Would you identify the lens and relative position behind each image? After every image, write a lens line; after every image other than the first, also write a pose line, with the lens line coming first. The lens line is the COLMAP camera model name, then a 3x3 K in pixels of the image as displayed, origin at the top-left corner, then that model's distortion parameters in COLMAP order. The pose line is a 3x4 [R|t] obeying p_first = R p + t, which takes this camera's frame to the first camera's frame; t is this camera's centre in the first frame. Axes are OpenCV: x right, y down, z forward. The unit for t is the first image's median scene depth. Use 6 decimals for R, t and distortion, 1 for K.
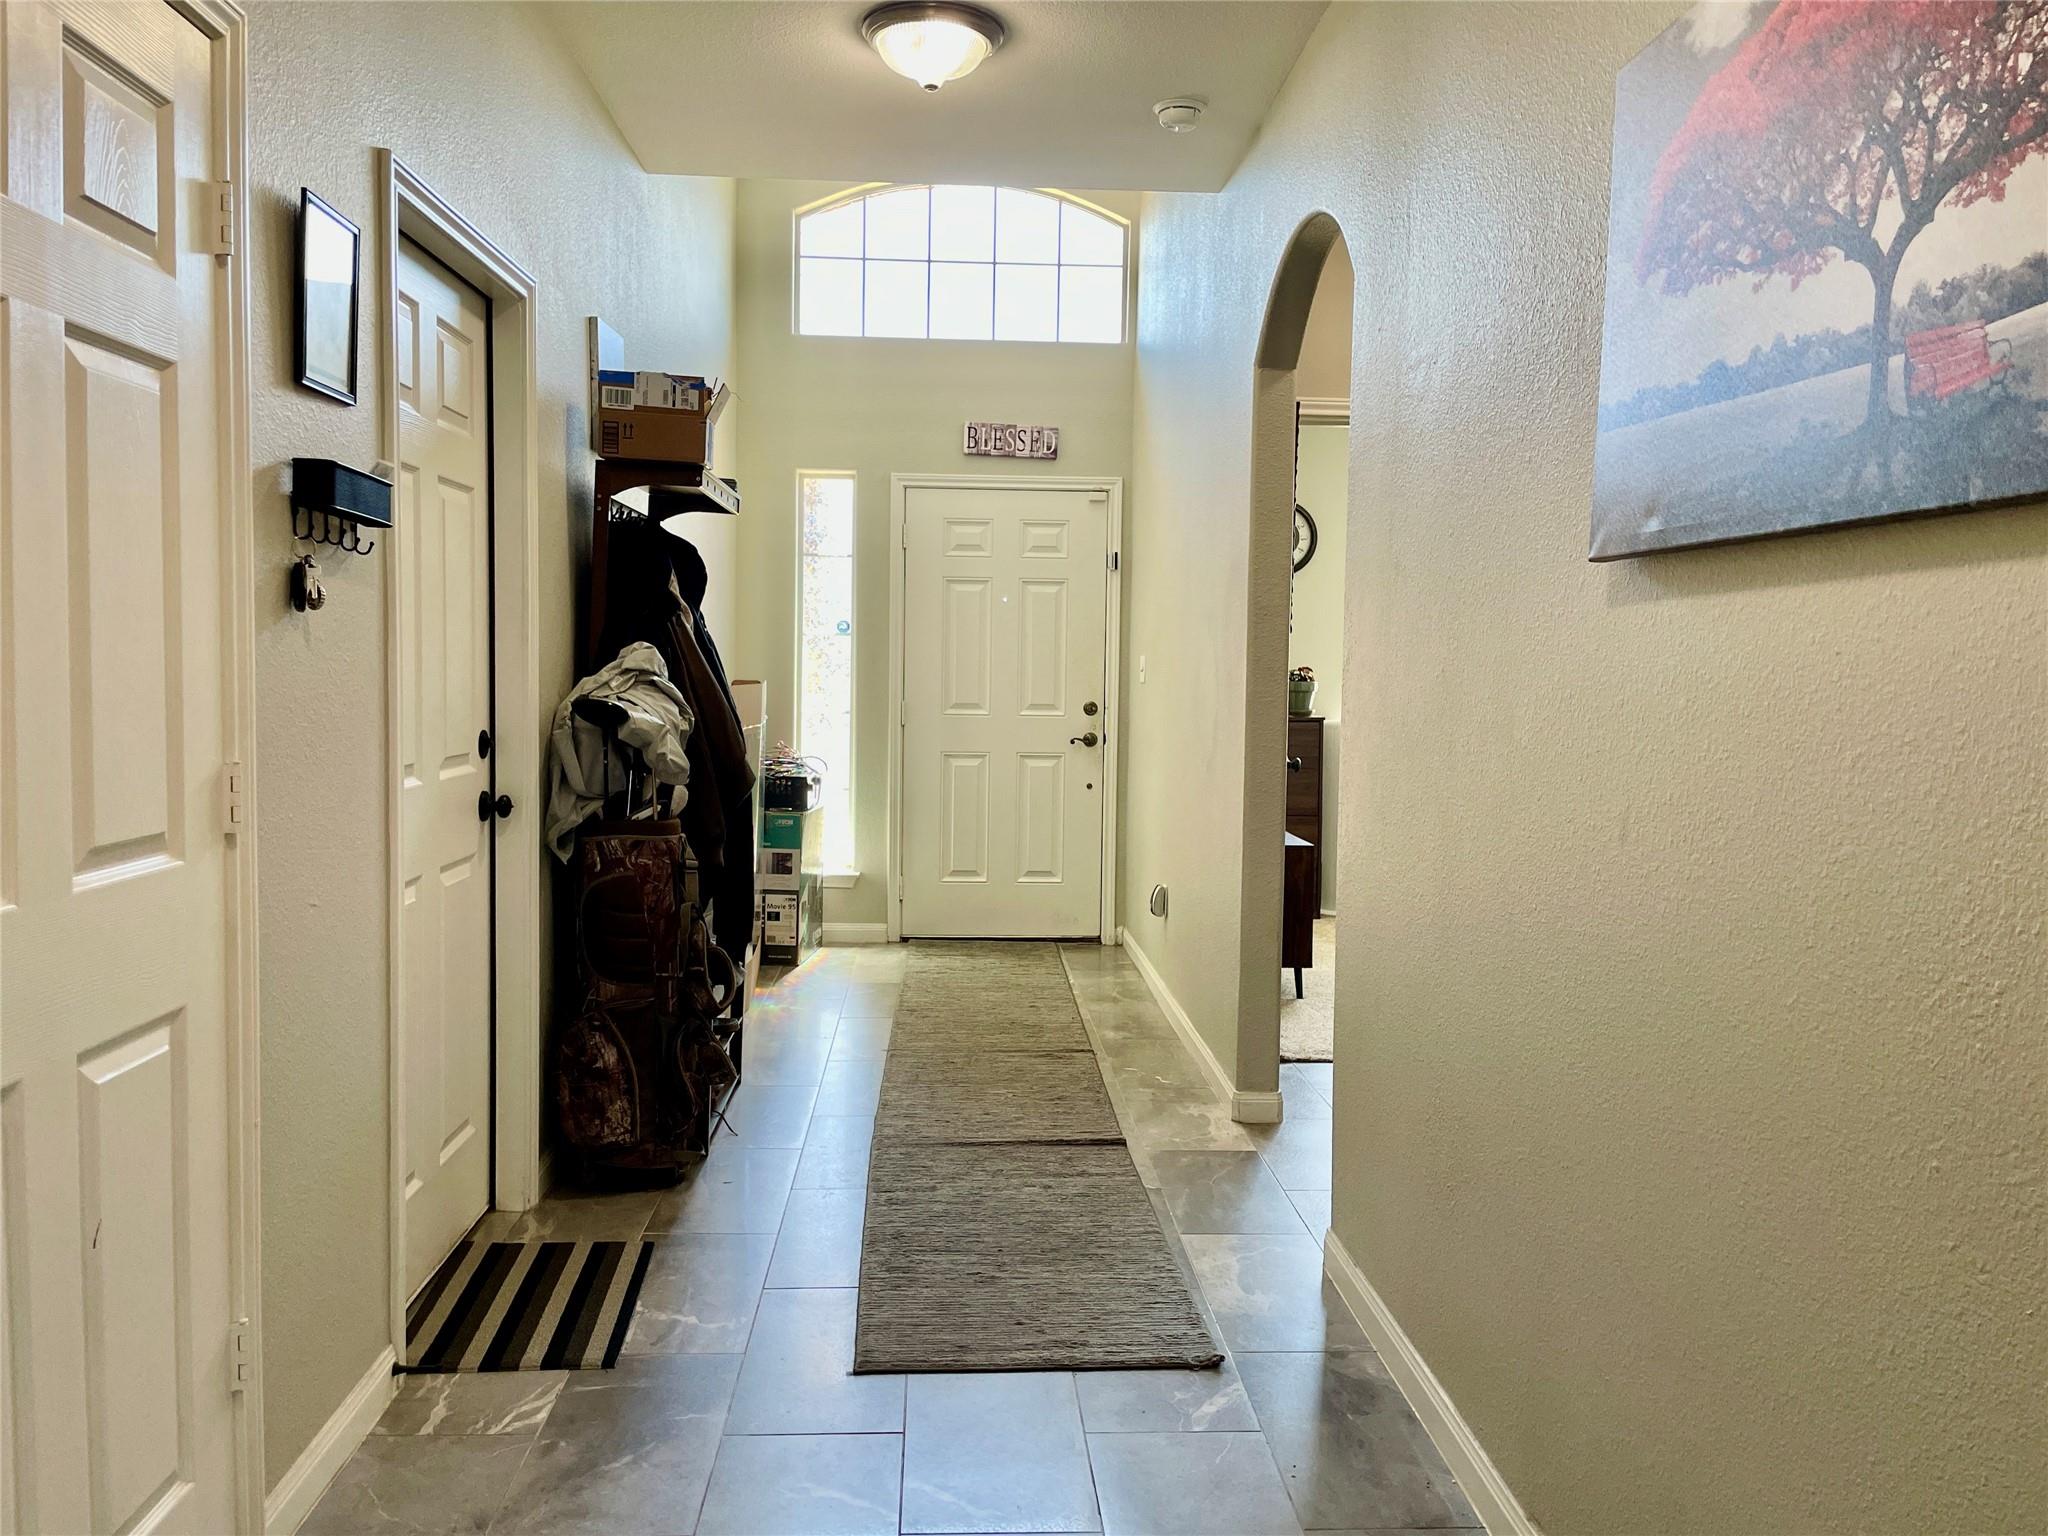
lens RADIAL K [[1556.0, 0, 1025.1], [0, 1556.0, 764.0], [0, 0, 1]] dist [0.000117, 0.000006]
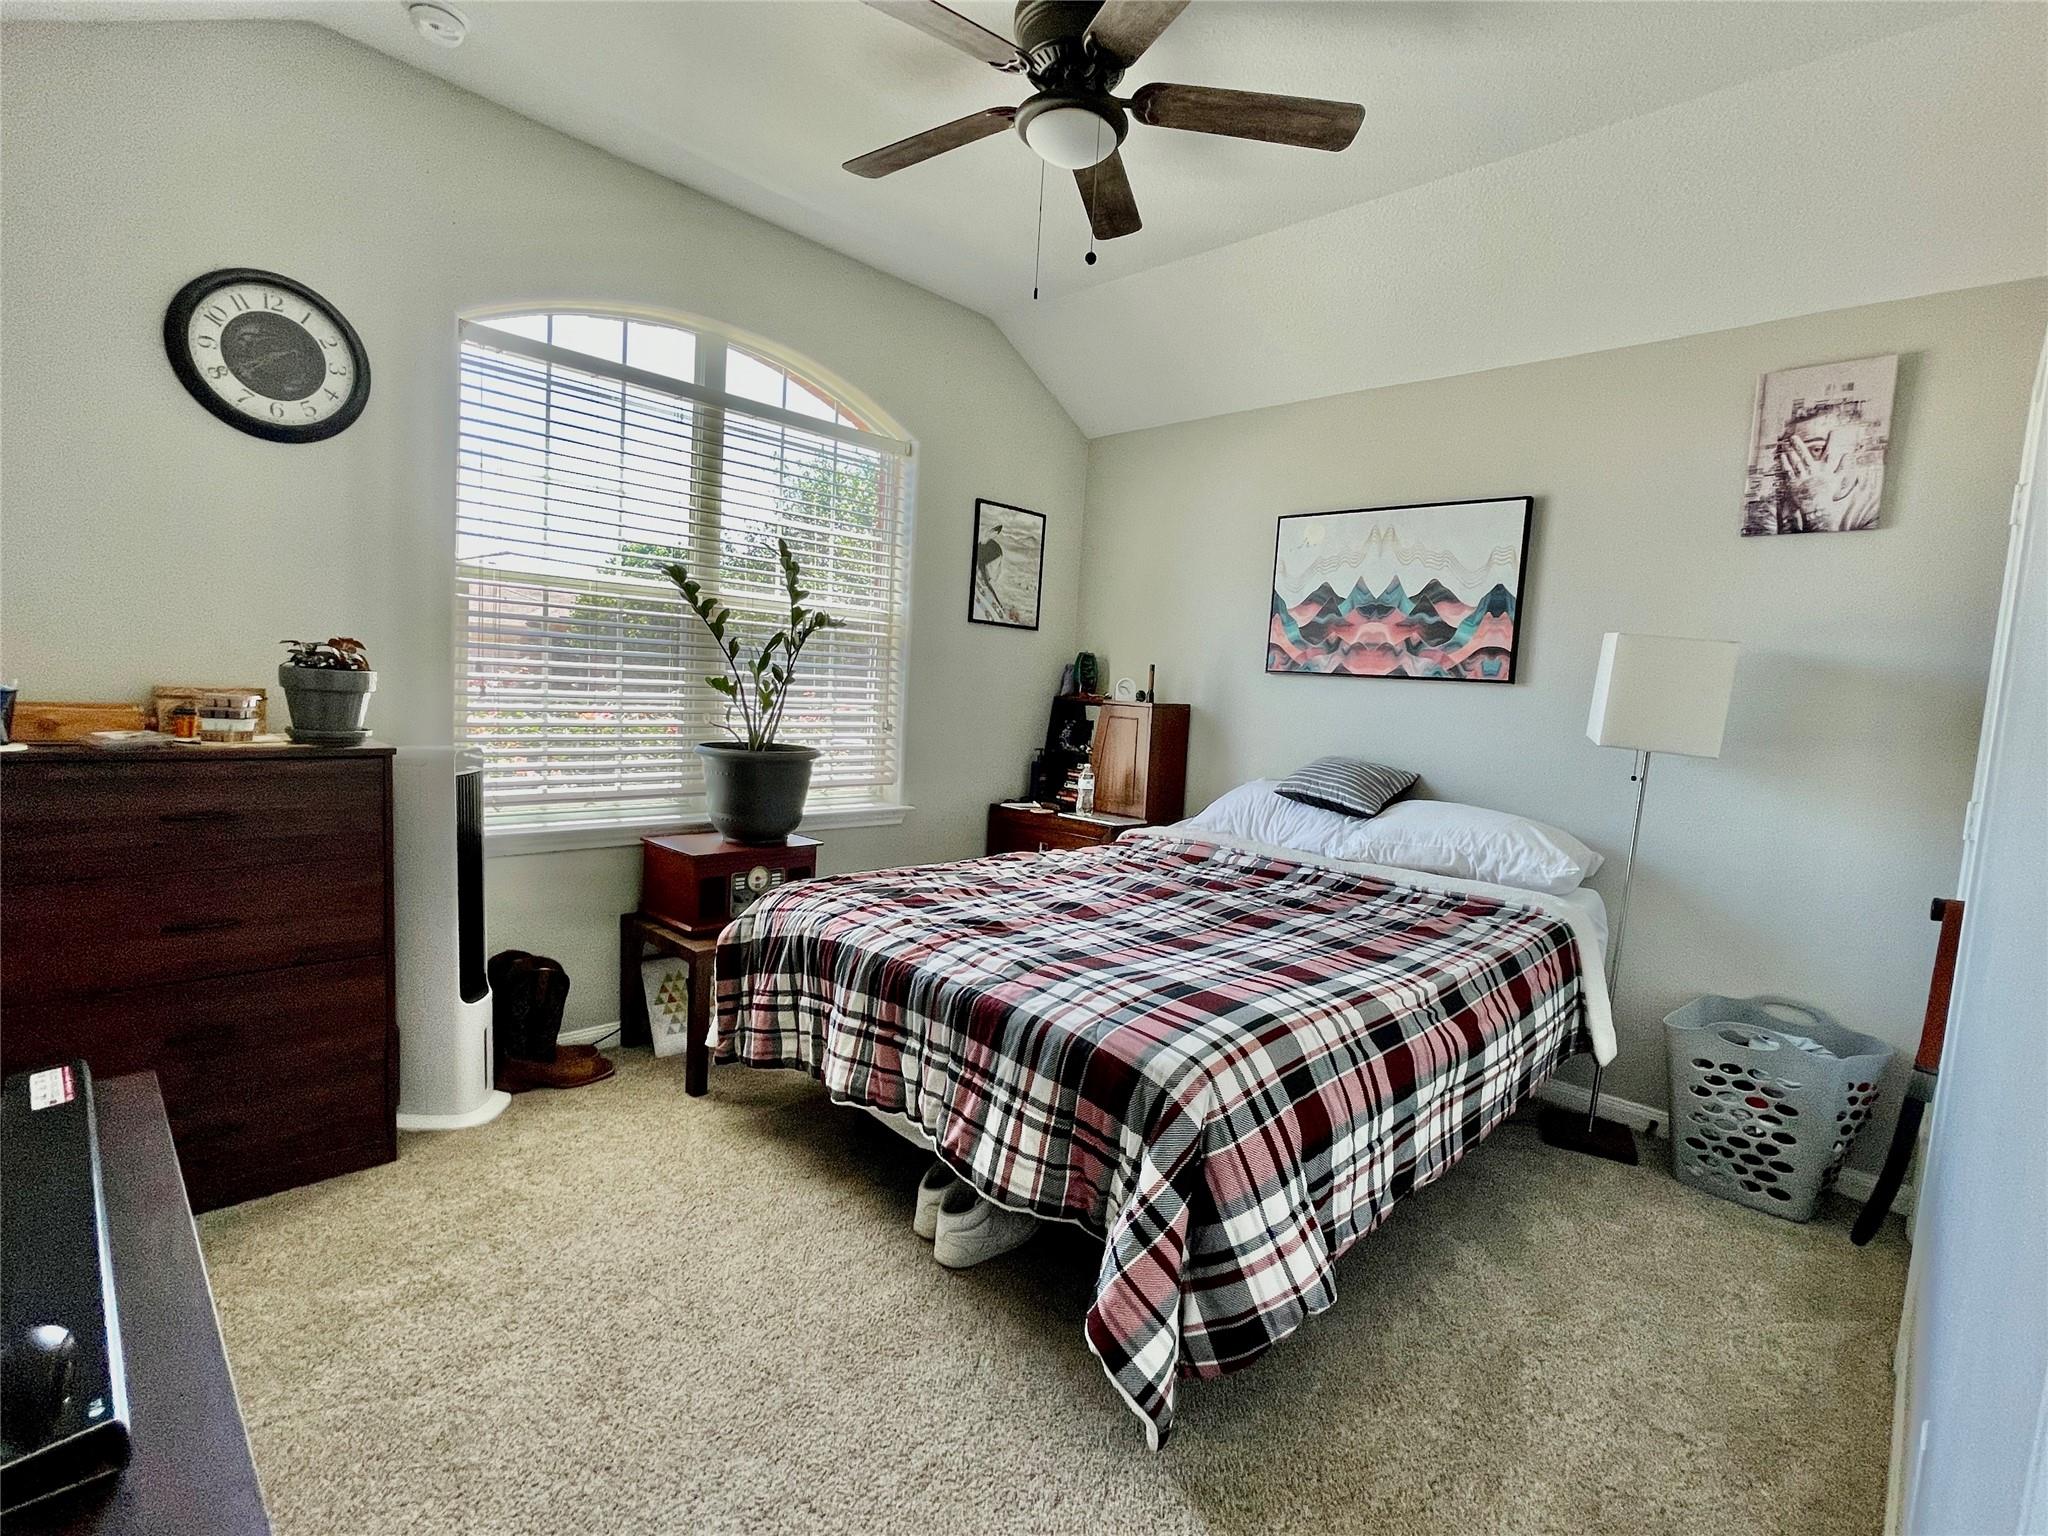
lens RADIAL K [[948.2, 0, 1024.3], [0, 948.2, 770.0], [0, 0, 1]] dist [-0.003607, 0.001125]
pose [[0.740055, -0.037187, 0.671517, 0.138470], [-0.005937, 0.998070, 0.061815, -0.041776], [-0.672520, -0.049733, 0.738406, 0.648822]]
